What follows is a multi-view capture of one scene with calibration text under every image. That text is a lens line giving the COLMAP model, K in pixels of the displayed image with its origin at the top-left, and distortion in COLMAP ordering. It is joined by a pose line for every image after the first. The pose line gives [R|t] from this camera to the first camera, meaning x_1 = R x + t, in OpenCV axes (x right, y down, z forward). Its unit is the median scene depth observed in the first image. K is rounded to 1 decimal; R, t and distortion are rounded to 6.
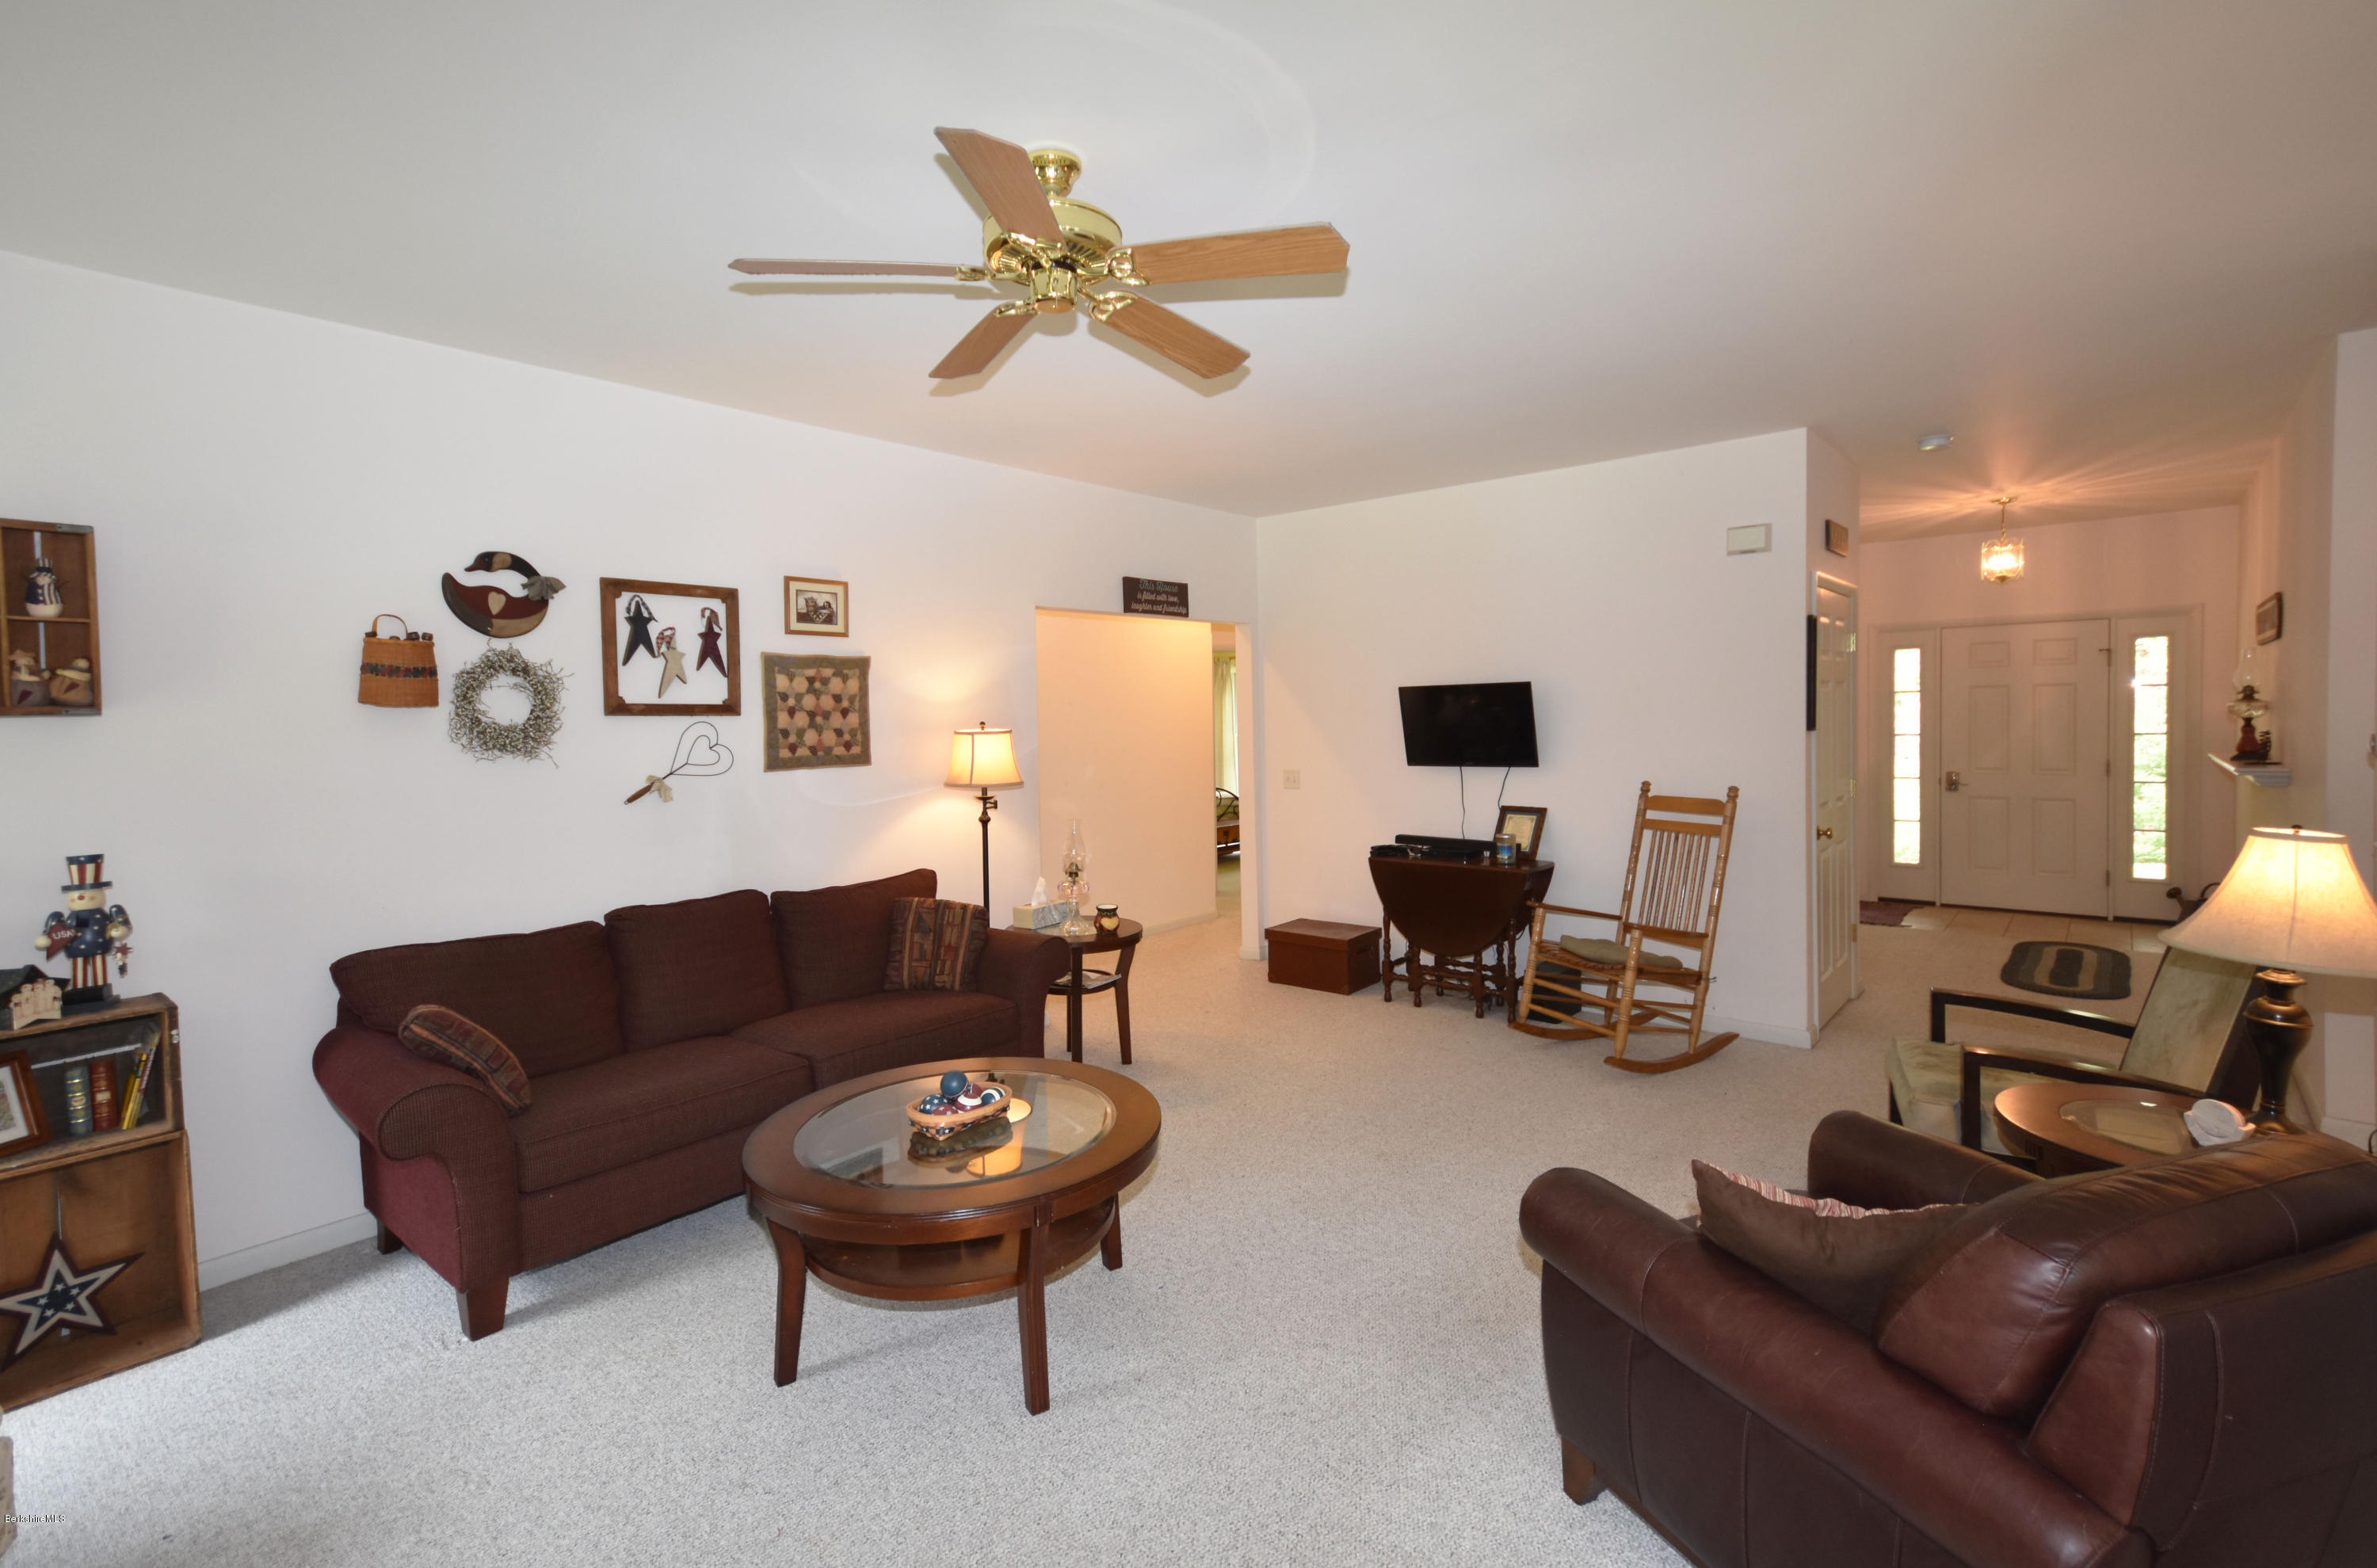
lens RADIAL K [[1037.9, 0, 1226.0], [0, 1037.9, 745.7], [0, 0, 1]] dist [0.000222, 0.000207]
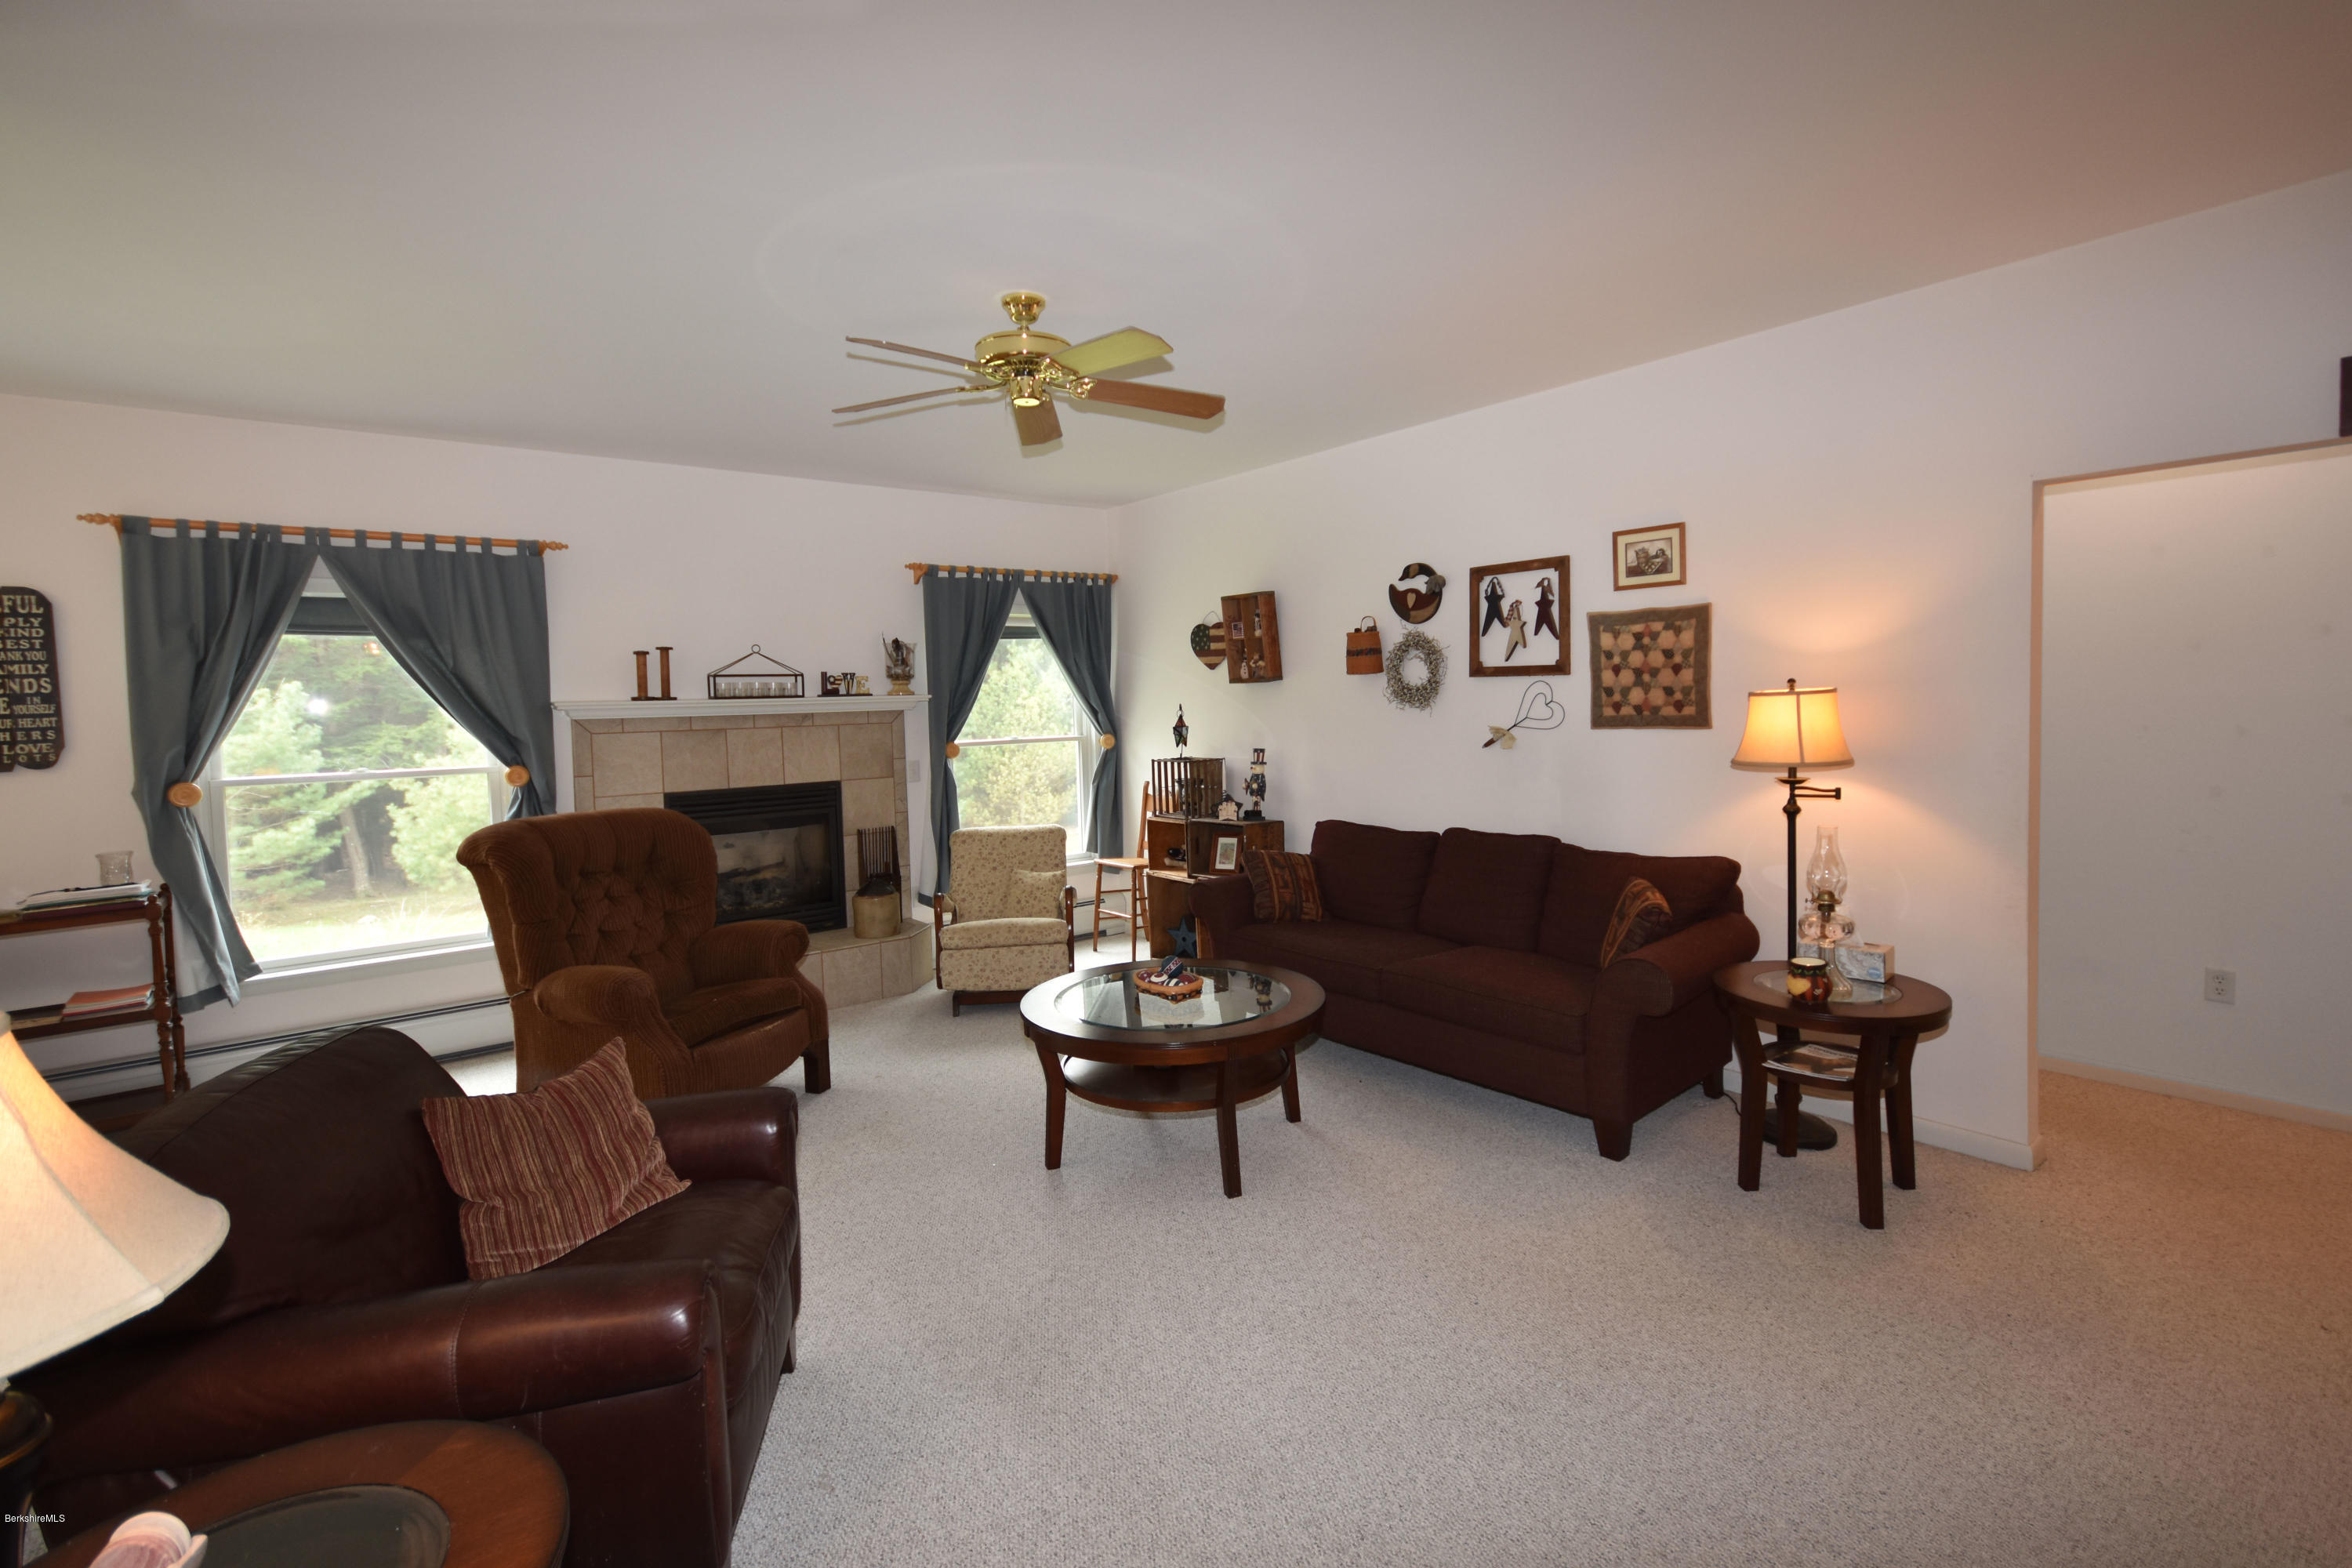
lens RADIAL K [[1094.0, 0, 1168.9], [0, 1094.0, 751.0], [0, 0, 1]] dist [-0.001211, -0.000001]
pose [[-0.209206, 0.075459, -0.974956, 0.701230], [0.005674, 0.997095, 0.075955, -0.037618], [0.977855, 0.010358, -0.209027, 0.812176]]
